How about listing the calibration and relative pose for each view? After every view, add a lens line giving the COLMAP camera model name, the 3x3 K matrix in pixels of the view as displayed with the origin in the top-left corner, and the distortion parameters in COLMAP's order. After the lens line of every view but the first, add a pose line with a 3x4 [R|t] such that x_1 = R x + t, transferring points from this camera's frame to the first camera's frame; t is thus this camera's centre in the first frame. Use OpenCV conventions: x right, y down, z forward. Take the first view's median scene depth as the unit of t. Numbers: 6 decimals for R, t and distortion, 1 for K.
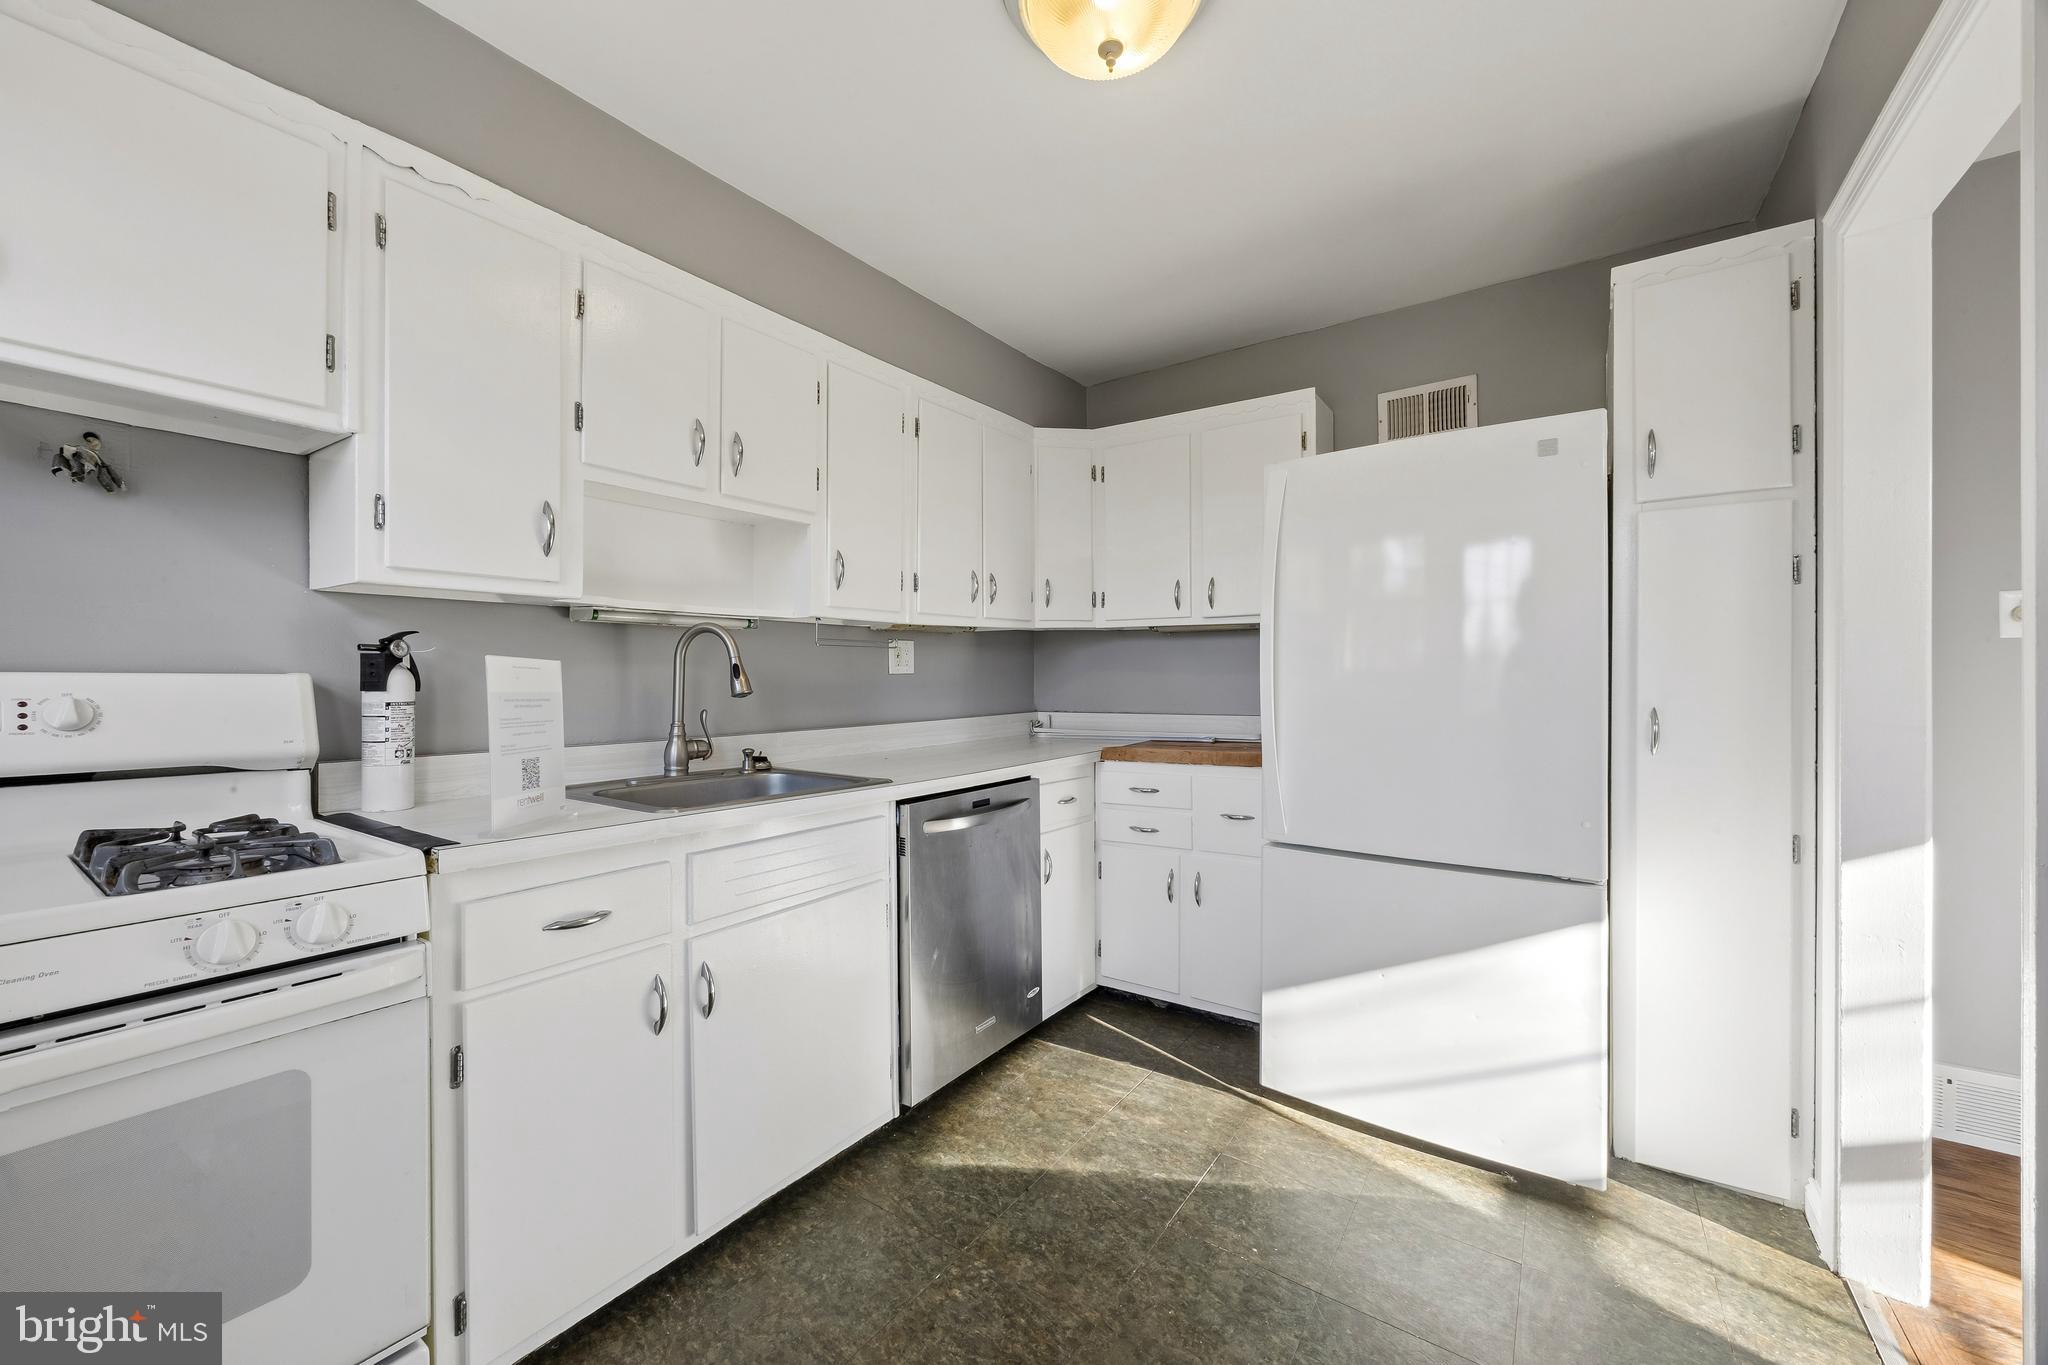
lens RADIAL K [[775.4, 0, 1013.8], [0, 775.4, 680.5], [0, 0, 1]] dist [-0.005913, 0.000076]
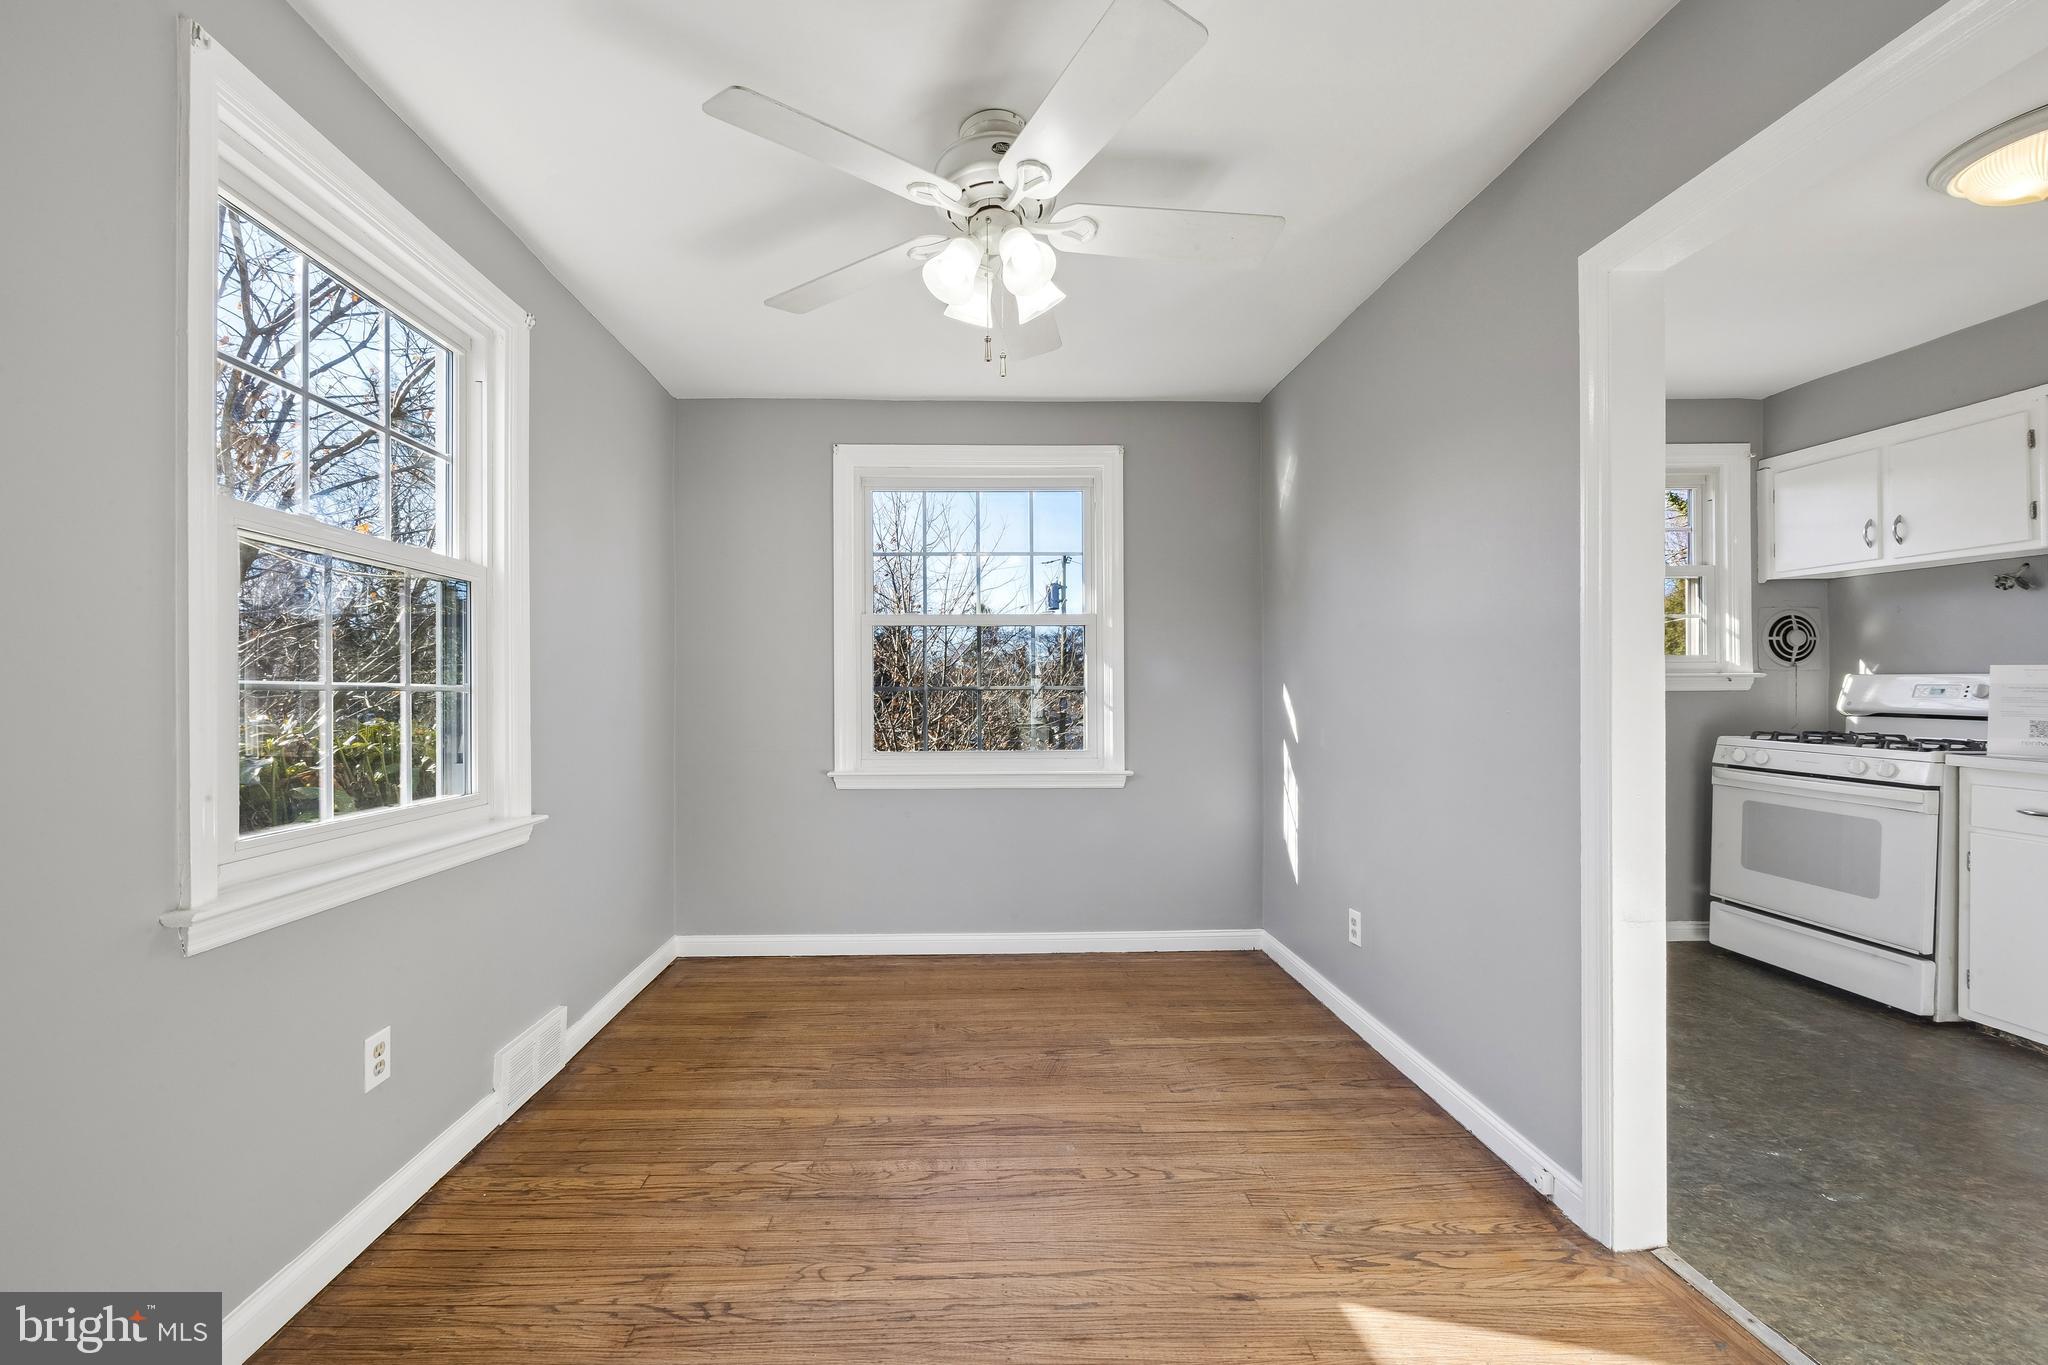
lens RADIAL K [[804.6, 0, 983.7], [0, 804.6, 695.3], [0, 0, 1]] dist [0.002309, 0.000309]
pose [[-0.793919, 0.017559, -0.607770, 2.054332], [0.010798, 0.999832, 0.014781, -0.010477], [0.607928, 0.005172, -0.793975, 0.829001]]
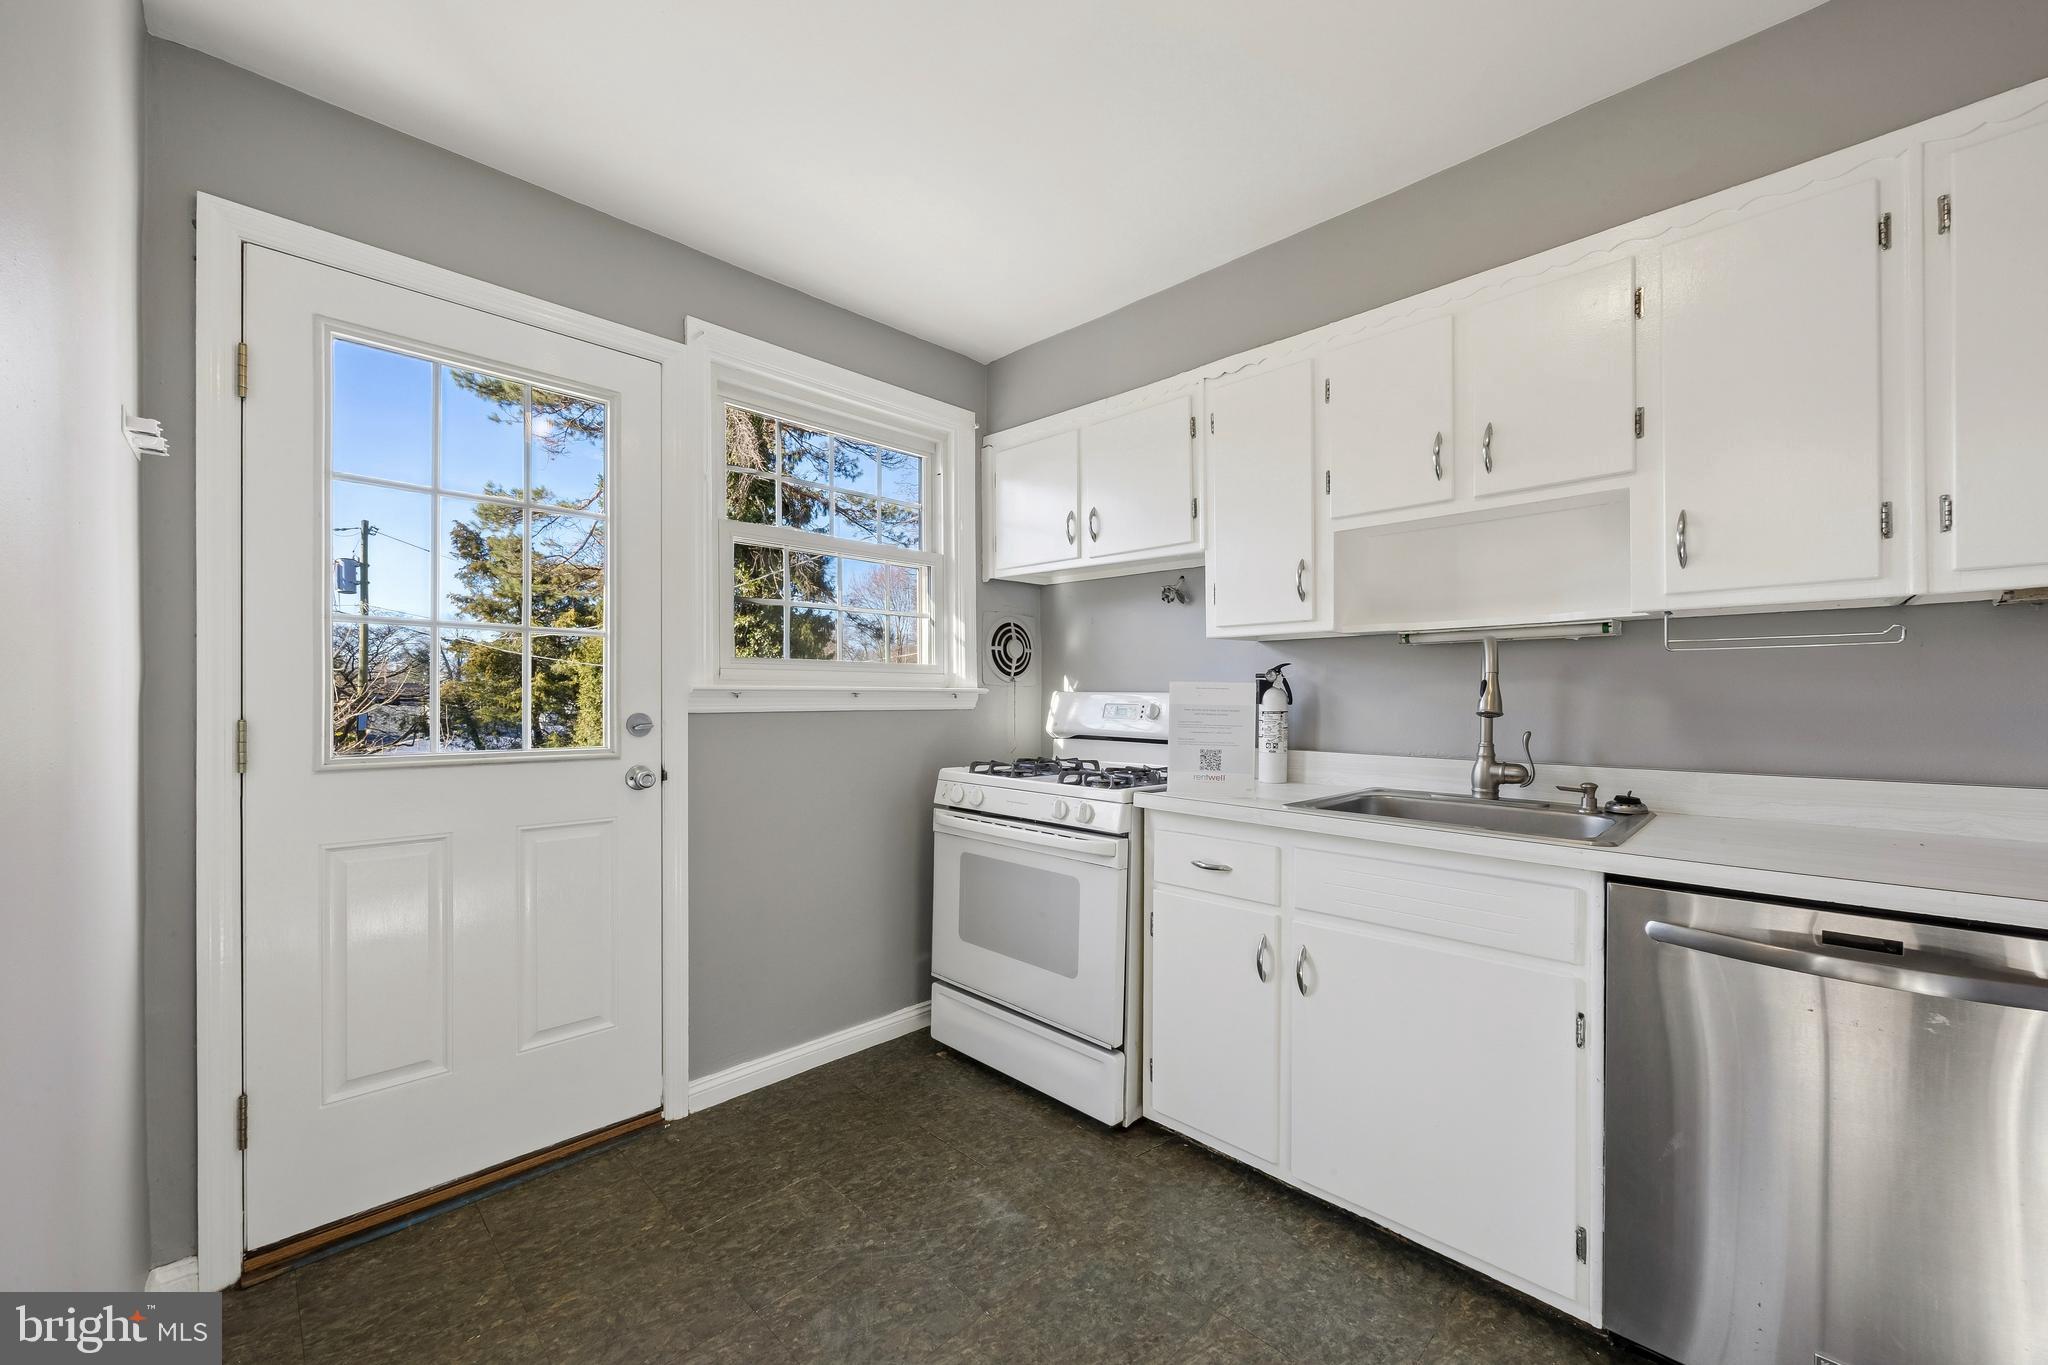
lens RADIAL K [[778.6, 0, 1011.9], [0, 778.6, 701.7], [0, 0, 1]] dist [-0.000823, 0.000020]
pose [[-0.167608, 0.009491, -0.985808, 0.758300], [-0.003296, 0.999943, 0.010188, -0.004371], [0.985848, 0.004957, -0.167567, 0.729541]]
